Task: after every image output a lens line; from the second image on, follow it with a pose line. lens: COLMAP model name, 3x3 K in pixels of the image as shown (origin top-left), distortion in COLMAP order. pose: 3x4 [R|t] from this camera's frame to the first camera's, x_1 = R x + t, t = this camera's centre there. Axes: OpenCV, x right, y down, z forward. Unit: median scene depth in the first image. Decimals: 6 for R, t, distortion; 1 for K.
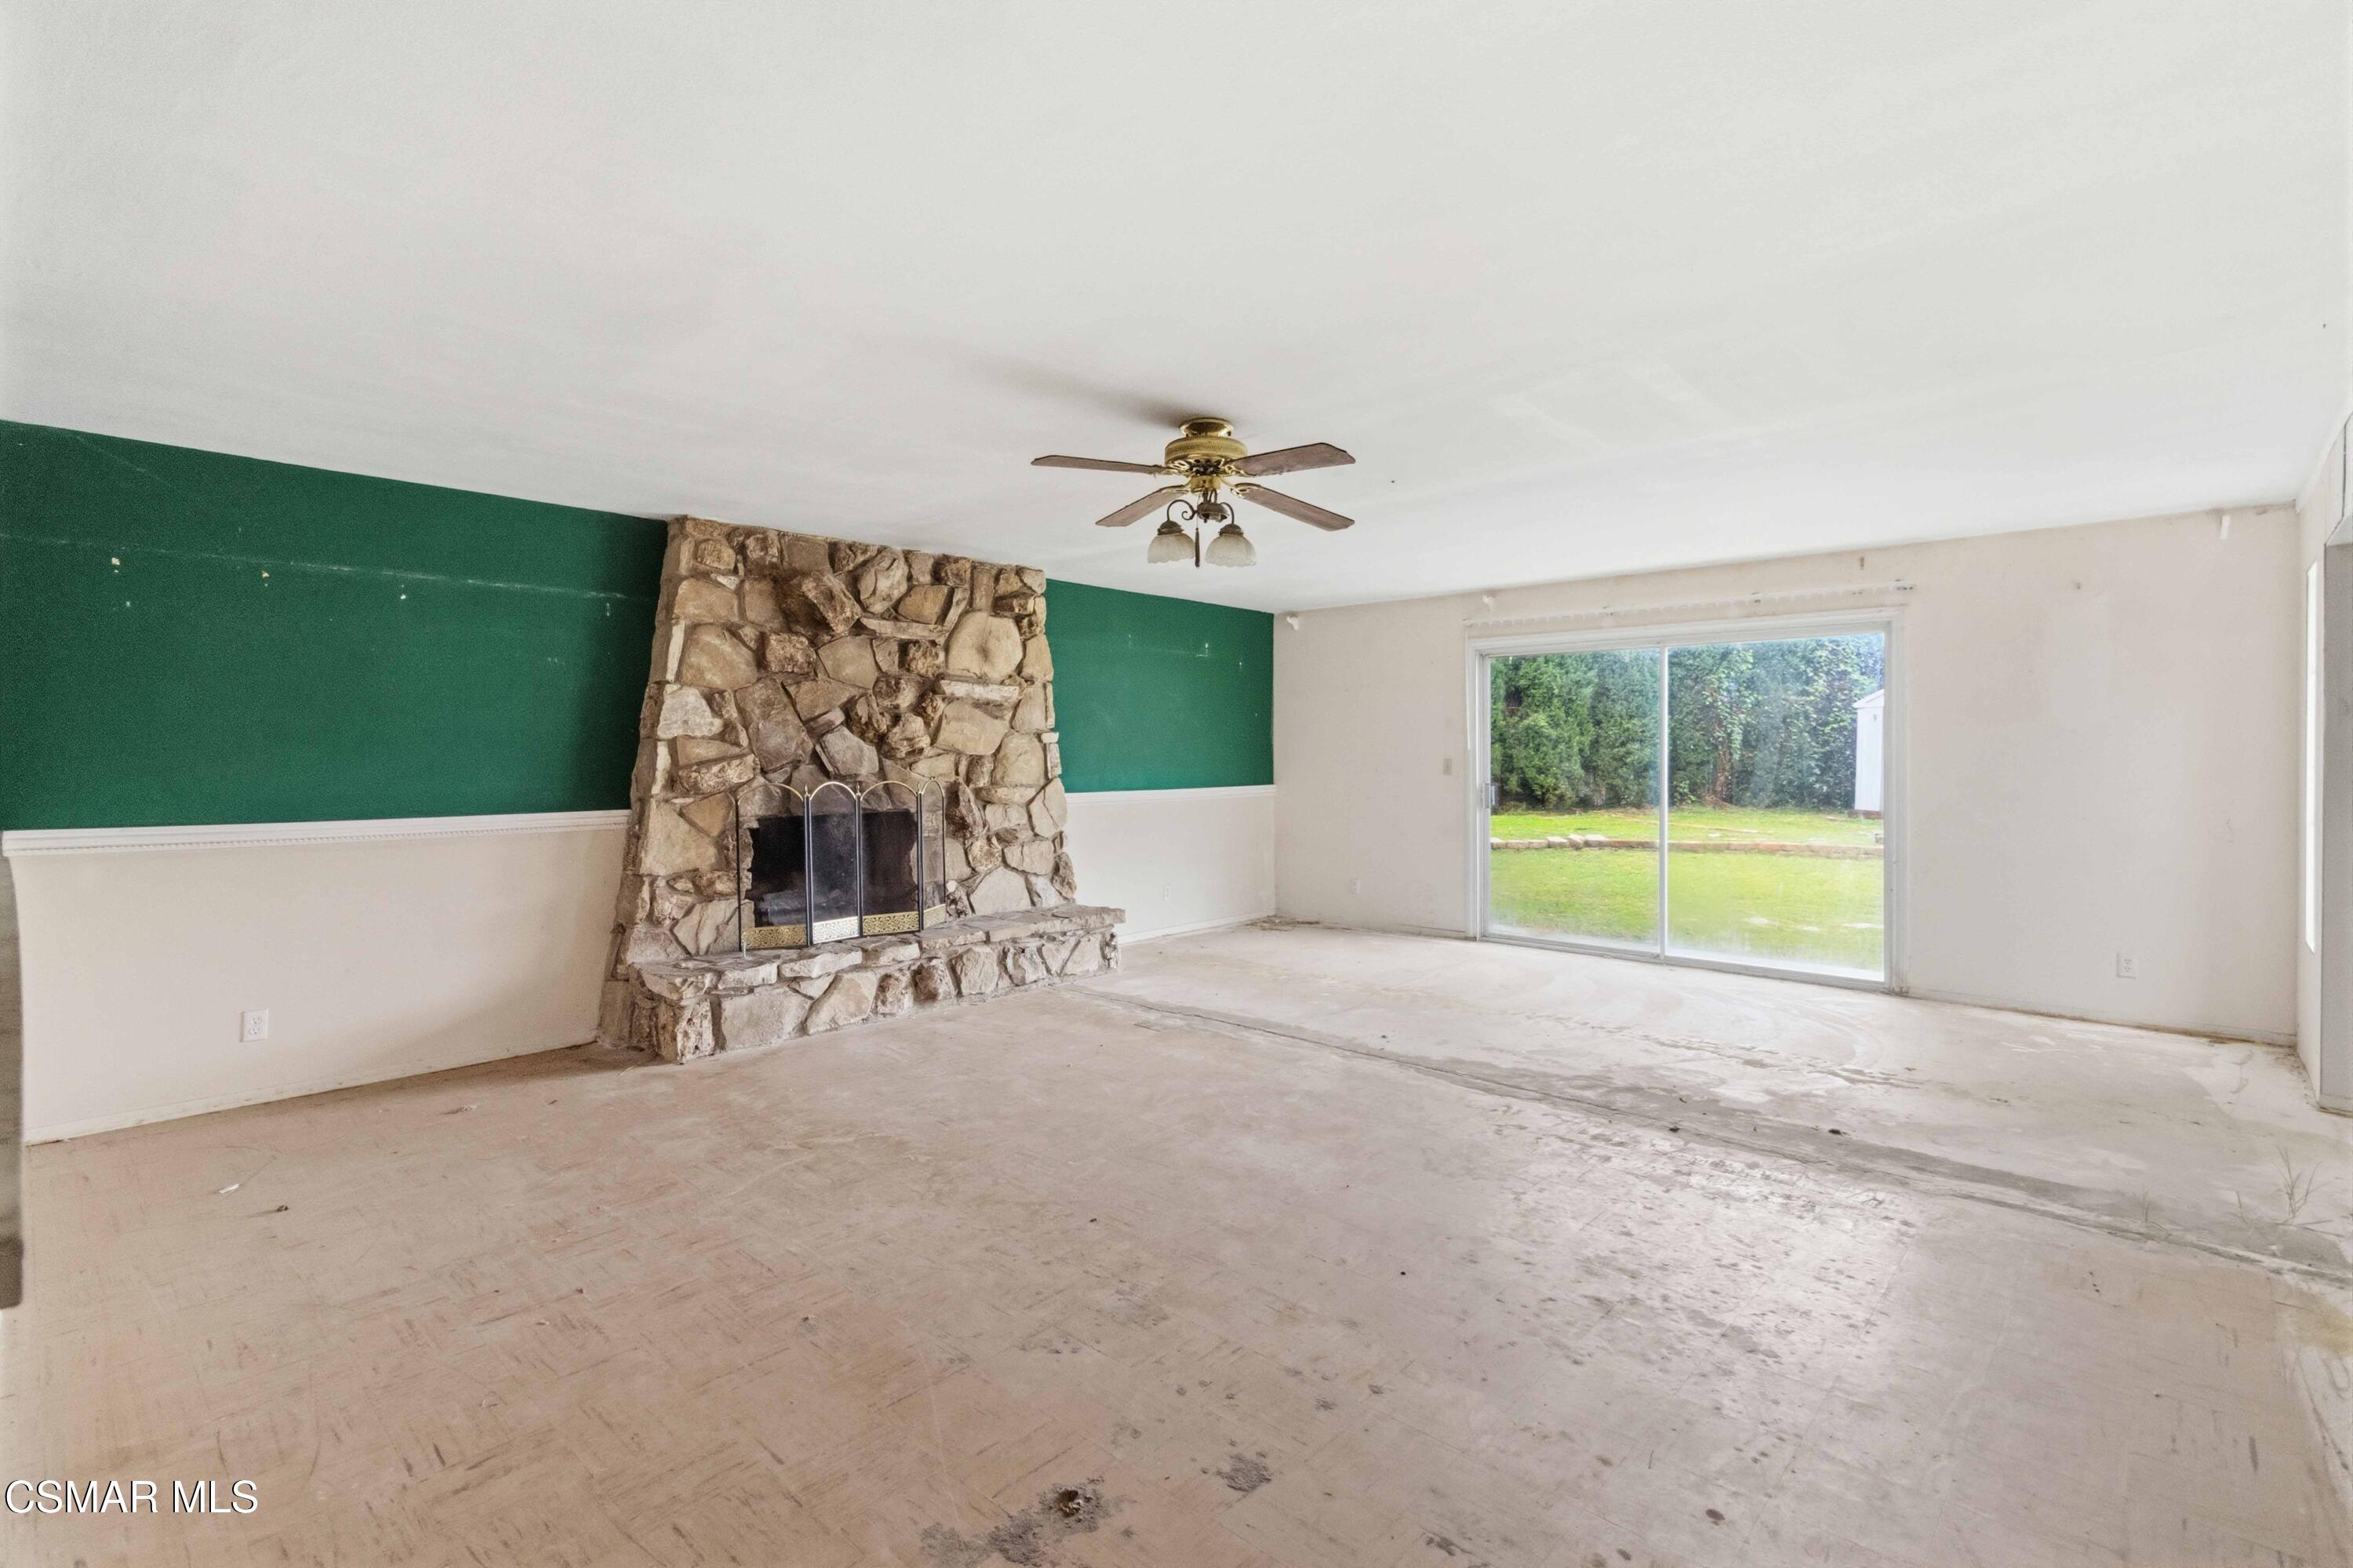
lens RADIAL K [[1087.8, 0, 1150.6], [0, 1087.8, 780.5], [0, 0, 1]] dist [0.000547, 0.000112]
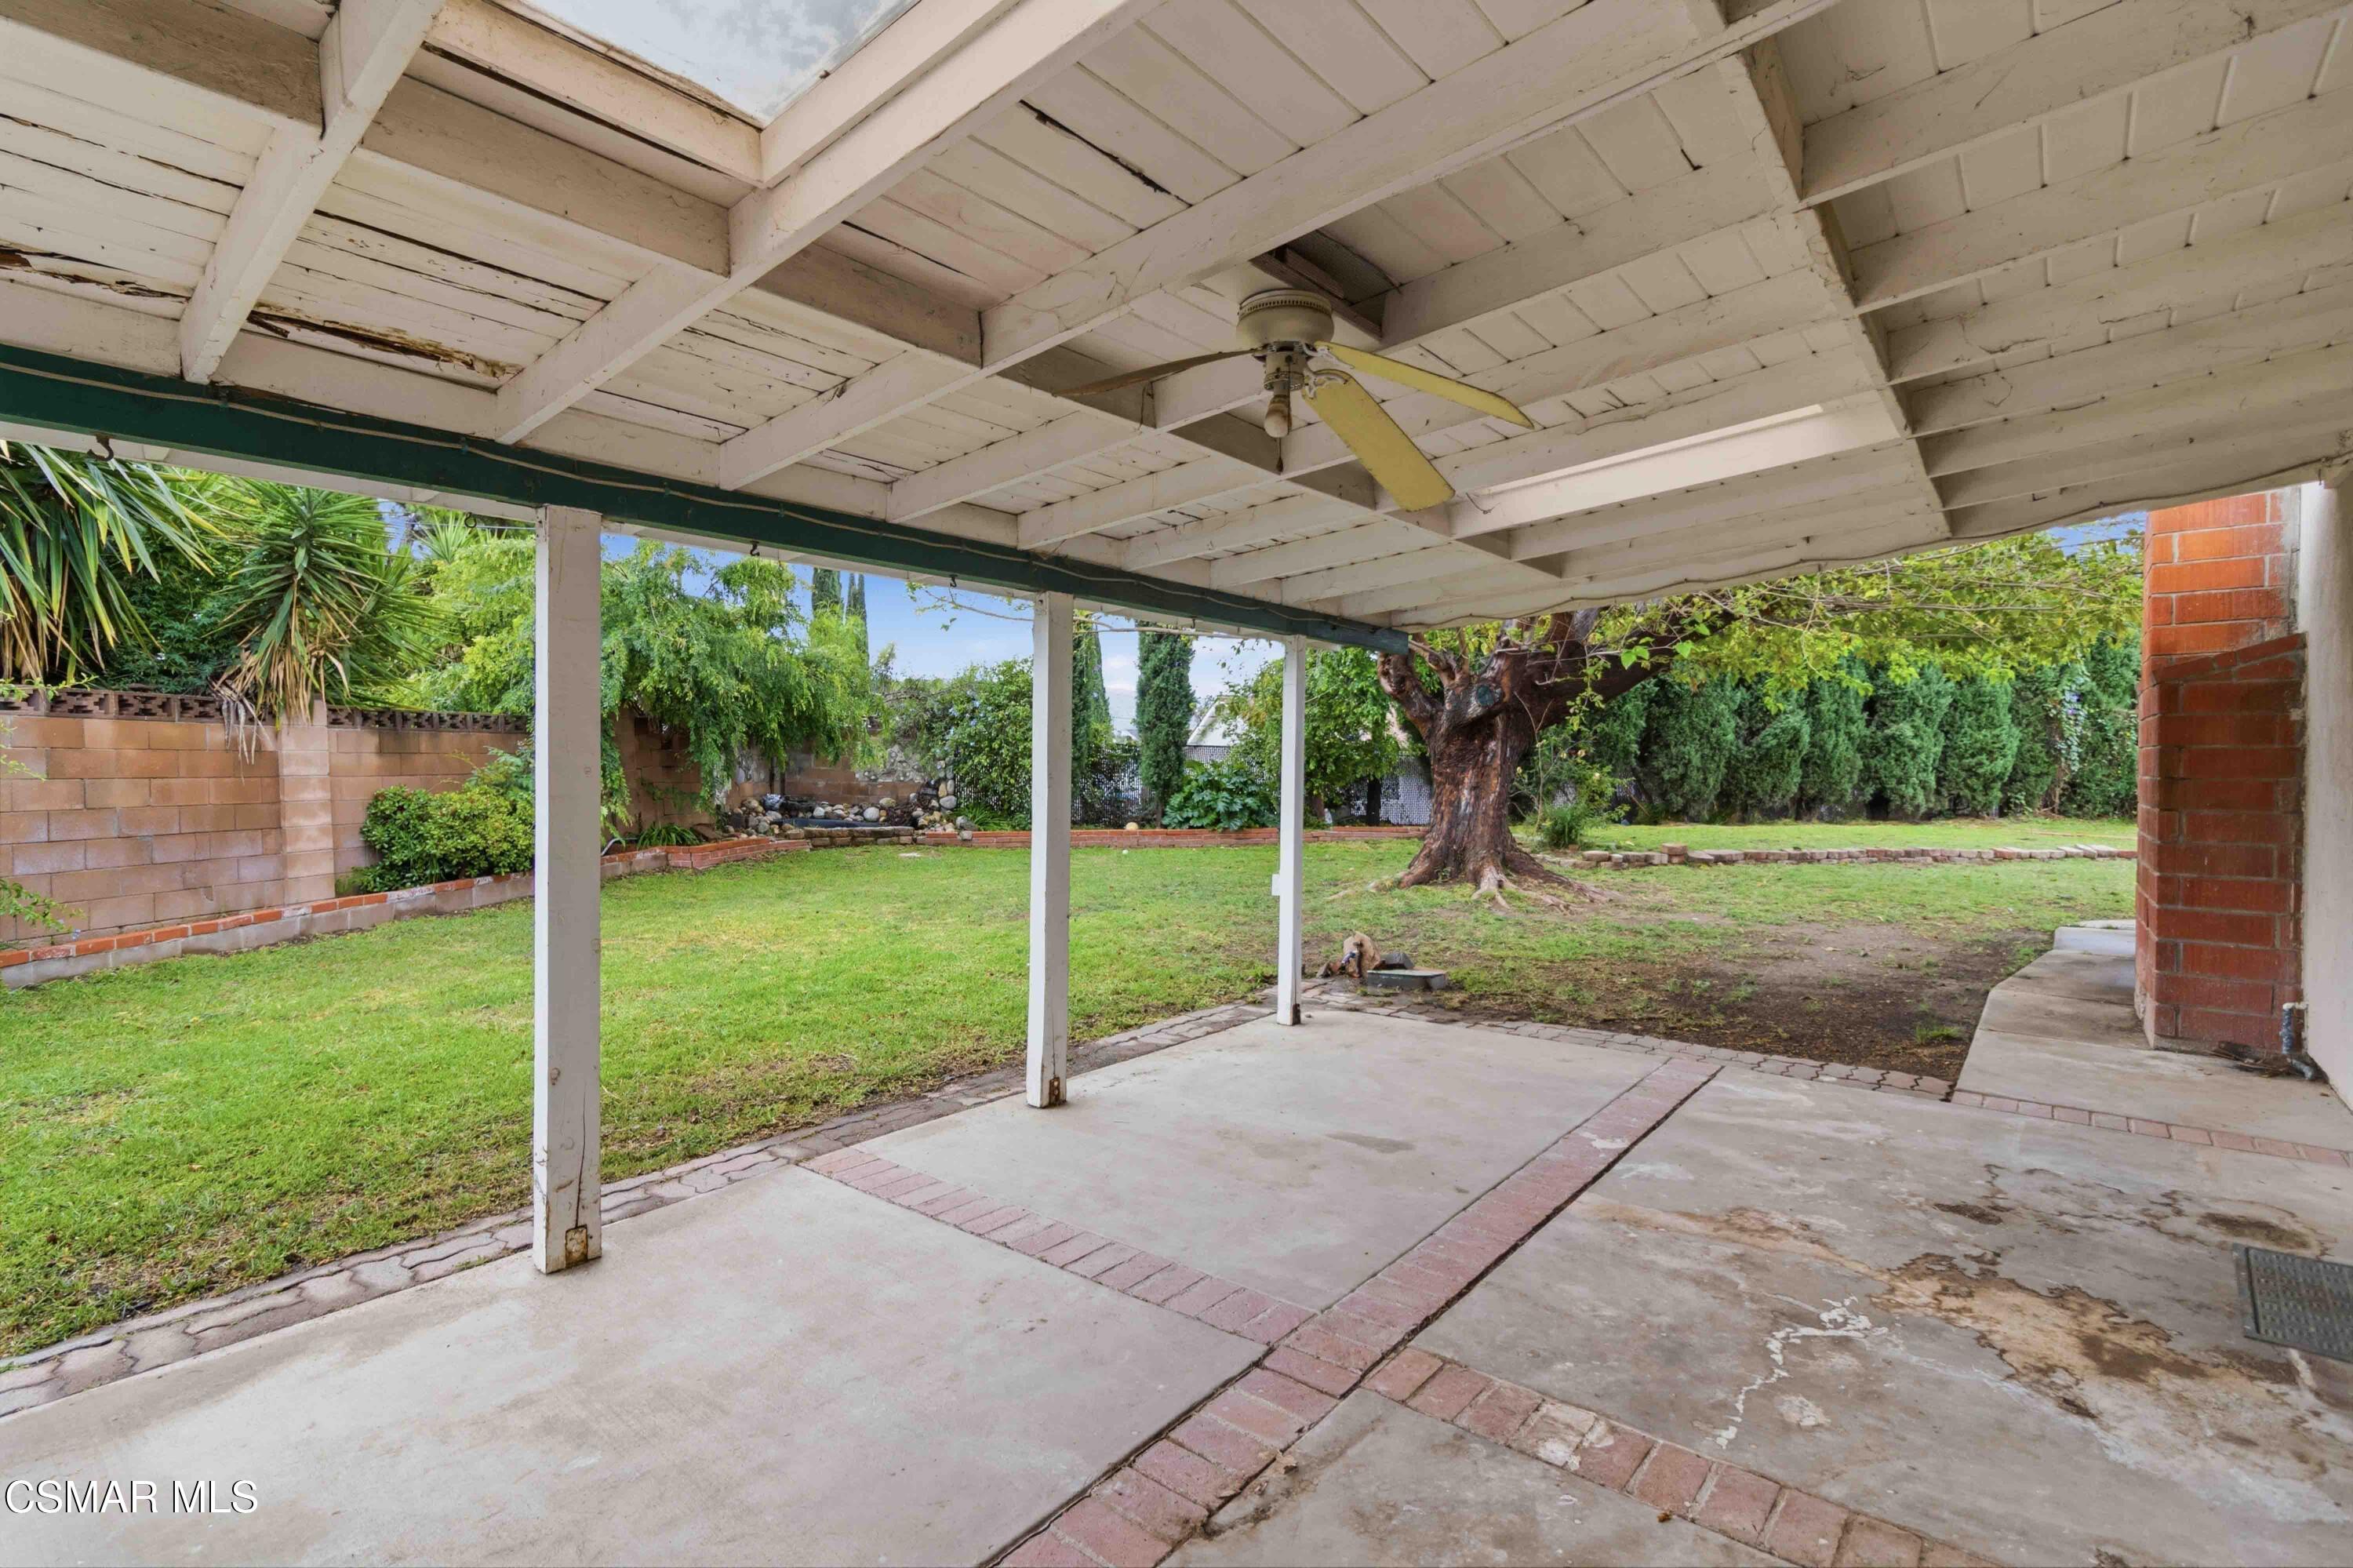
lens RADIAL K [[1087.8, 0, 1177.0], [0, 1087.8, 775.9], [0, 0, 1]] dist [0.000547, 0.000112]
pose [[0.998088, 0.005657, 0.061542, -1.345194], [-0.004792, 0.999888, -0.014195, 0.013794], [-0.061616, 0.013873, 0.998004, 0.170861]]
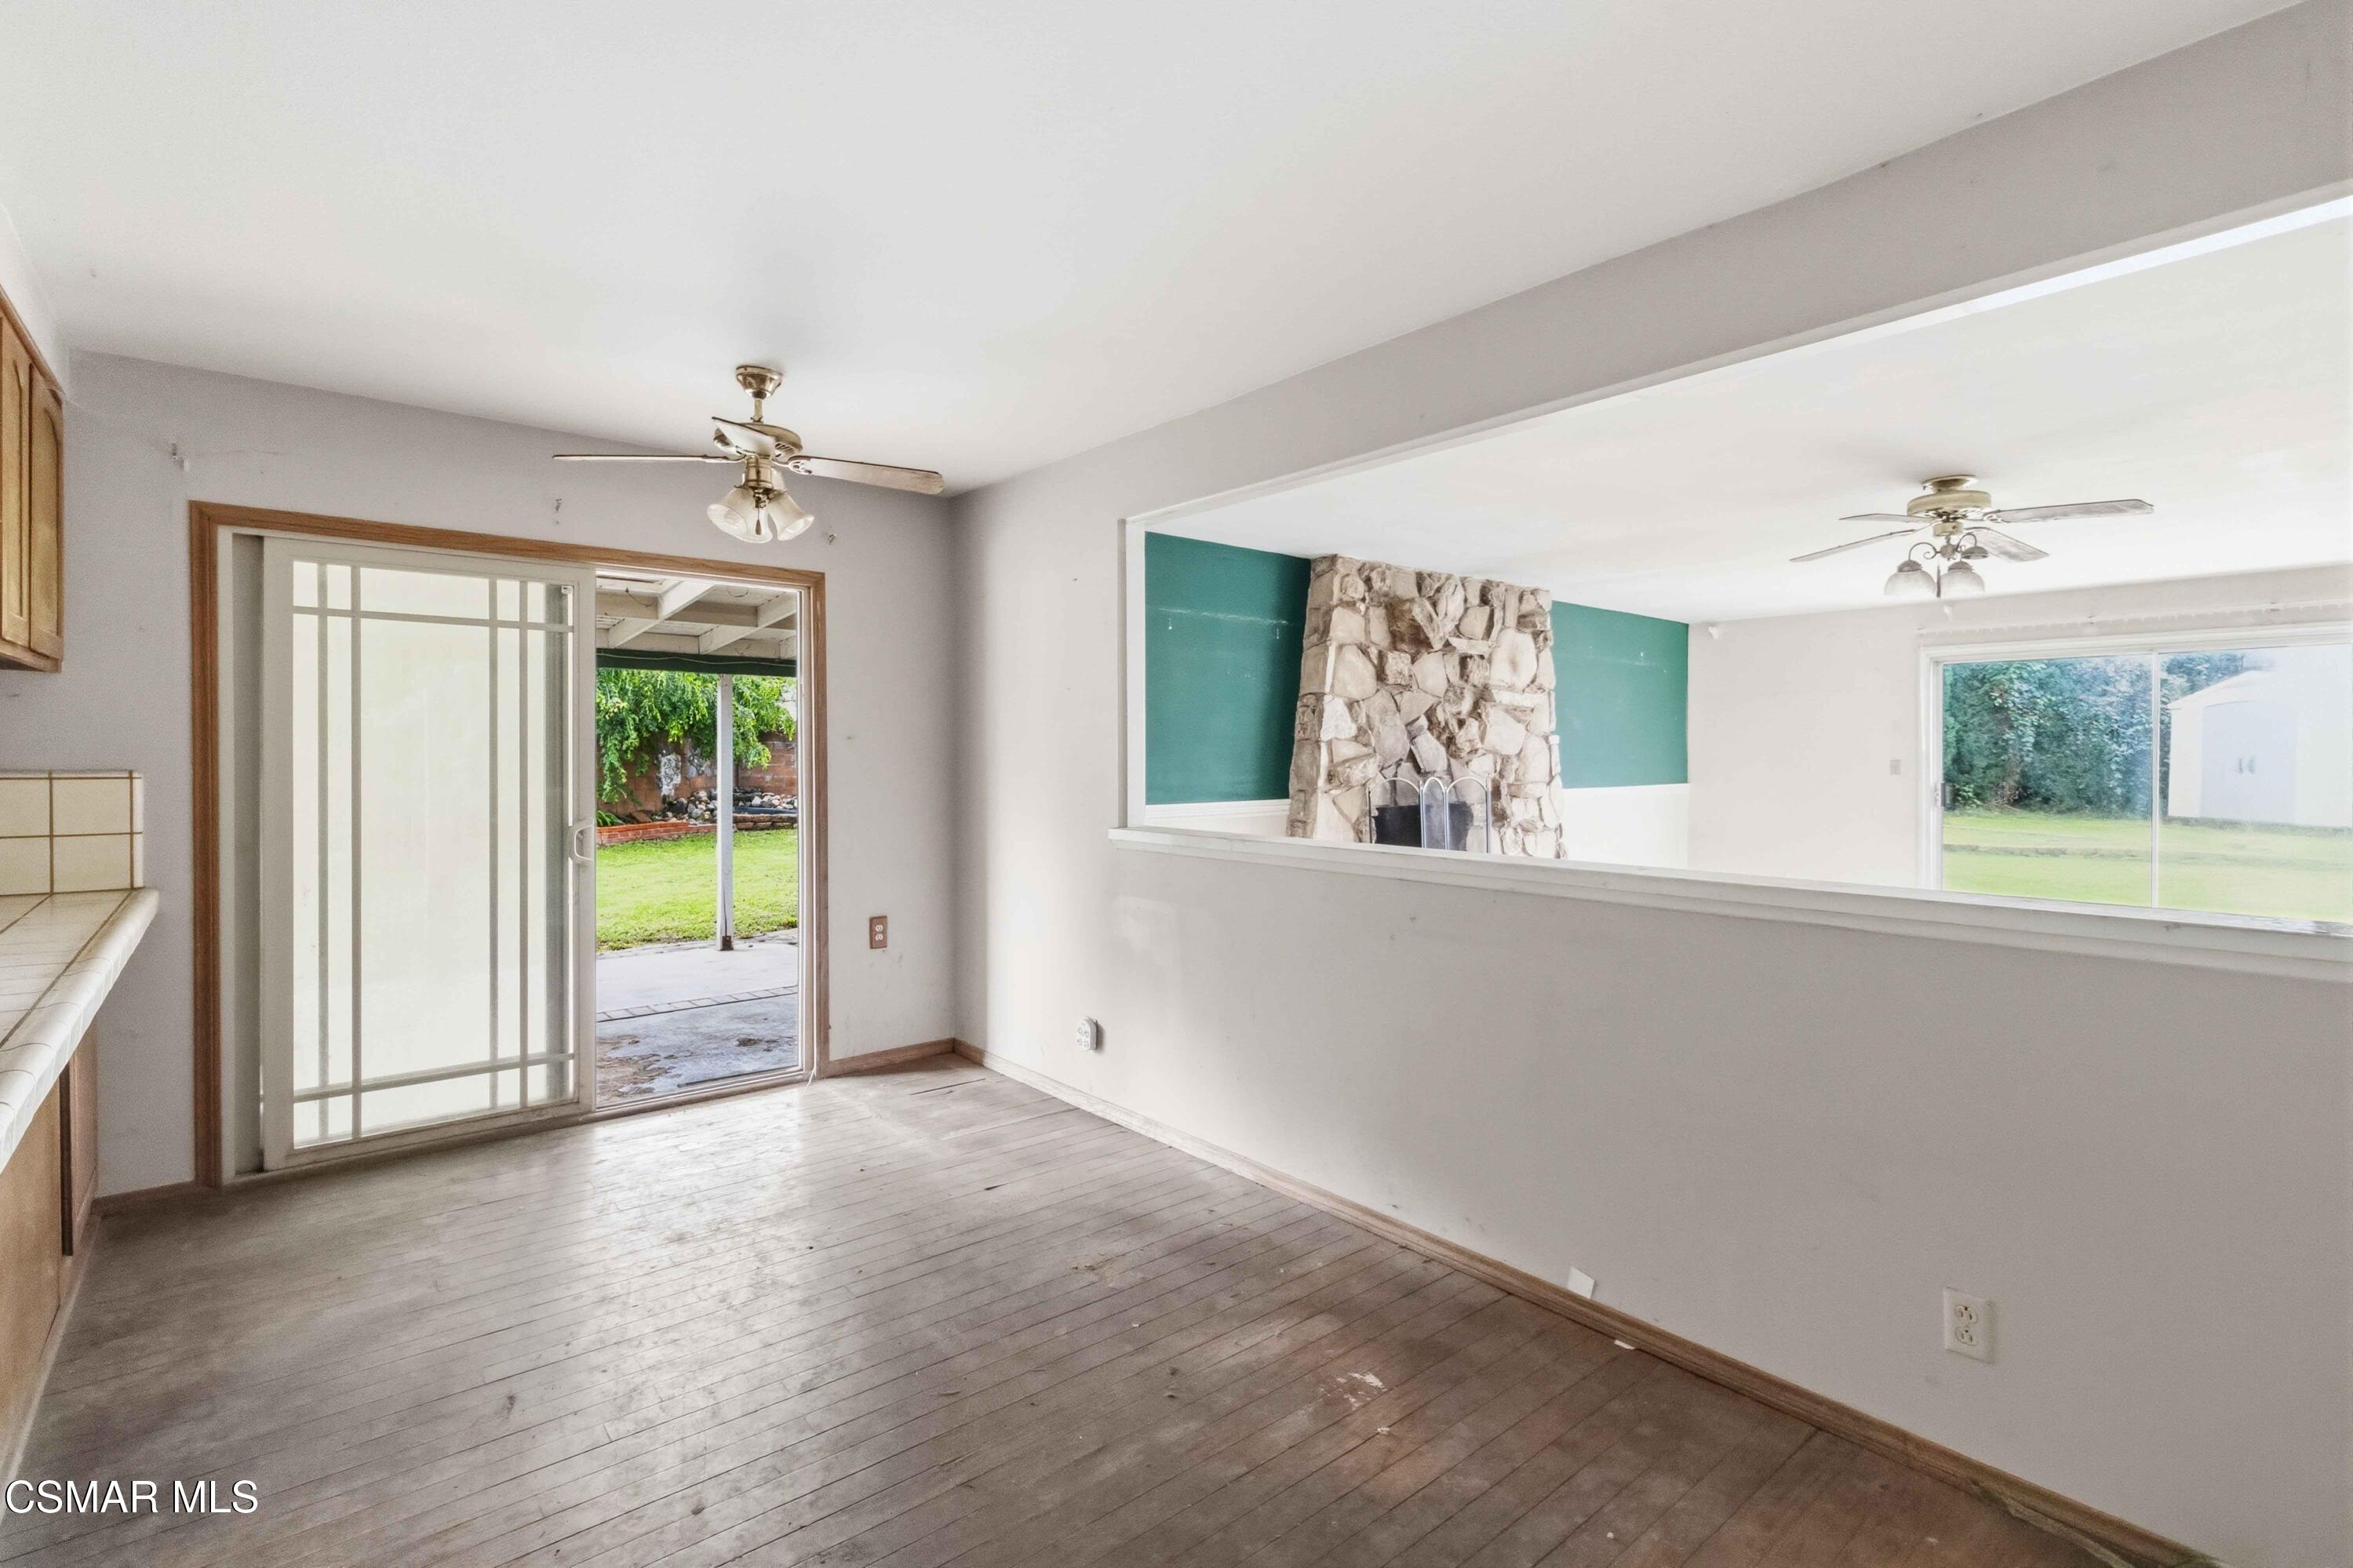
lens RADIAL K [[1087.6, 0, 1172.9], [0, 1087.6, 769.7], [0, 0, 1]] dist [0.000547, 0.000112]
pose [[0.993102, 0.003163, -0.117214, -0.384030], [-0.004601, 0.999917, -0.012005, 0.007804], [0.117166, 0.012462, 0.993034, -0.175154]]
